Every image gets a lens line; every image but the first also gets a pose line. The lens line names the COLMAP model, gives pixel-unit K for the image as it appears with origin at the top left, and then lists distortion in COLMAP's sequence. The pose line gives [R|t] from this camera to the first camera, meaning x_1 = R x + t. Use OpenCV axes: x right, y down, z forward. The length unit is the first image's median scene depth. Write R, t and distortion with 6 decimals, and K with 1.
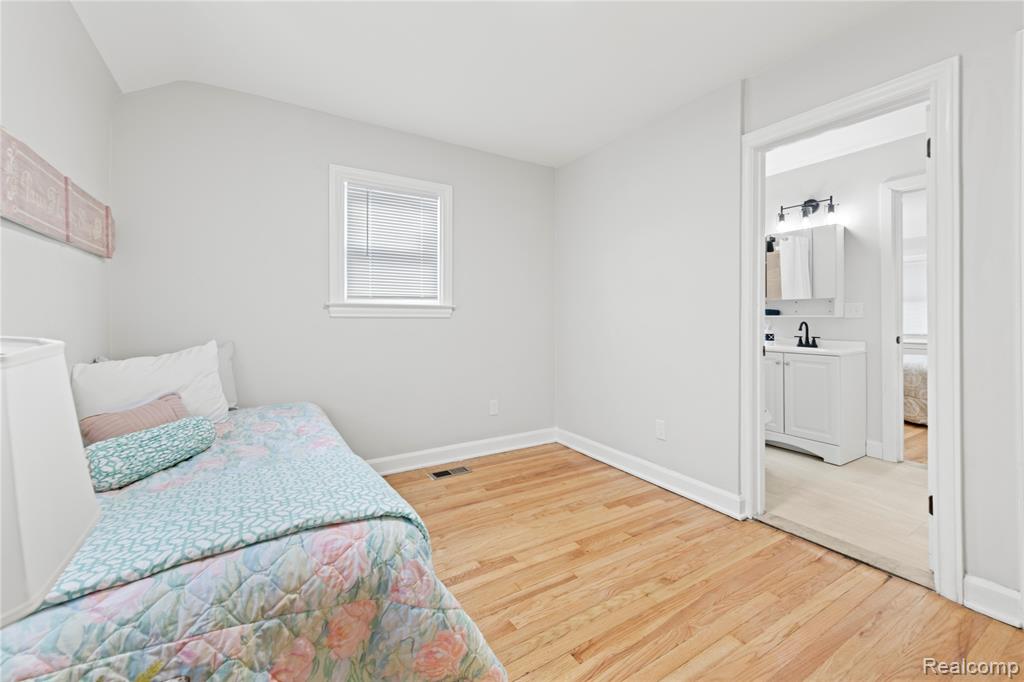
lens RADIAL K [[414.8, 0, 514.9], [0, 414.8, 313.3], [0, 0, 1]] dist [0.008179, -0.000621]
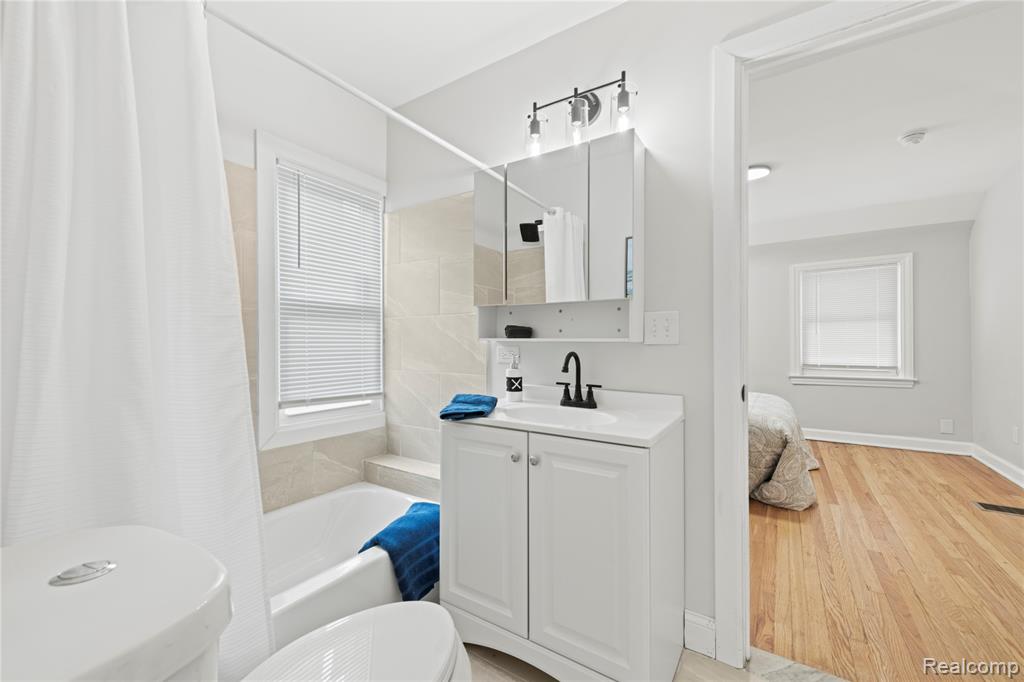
lens RADIAL K [[414.8, 0, 510.4], [0, 414.8, 343.0], [0, 0, 1]] dist [0.008179, -0.000621]
pose [[0.906290, -0.004814, 0.422630, 0.426219], [-0.002023, 0.999874, 0.015727, 0.003059], [-0.422652, -0.015108, 0.906166, 0.597653]]
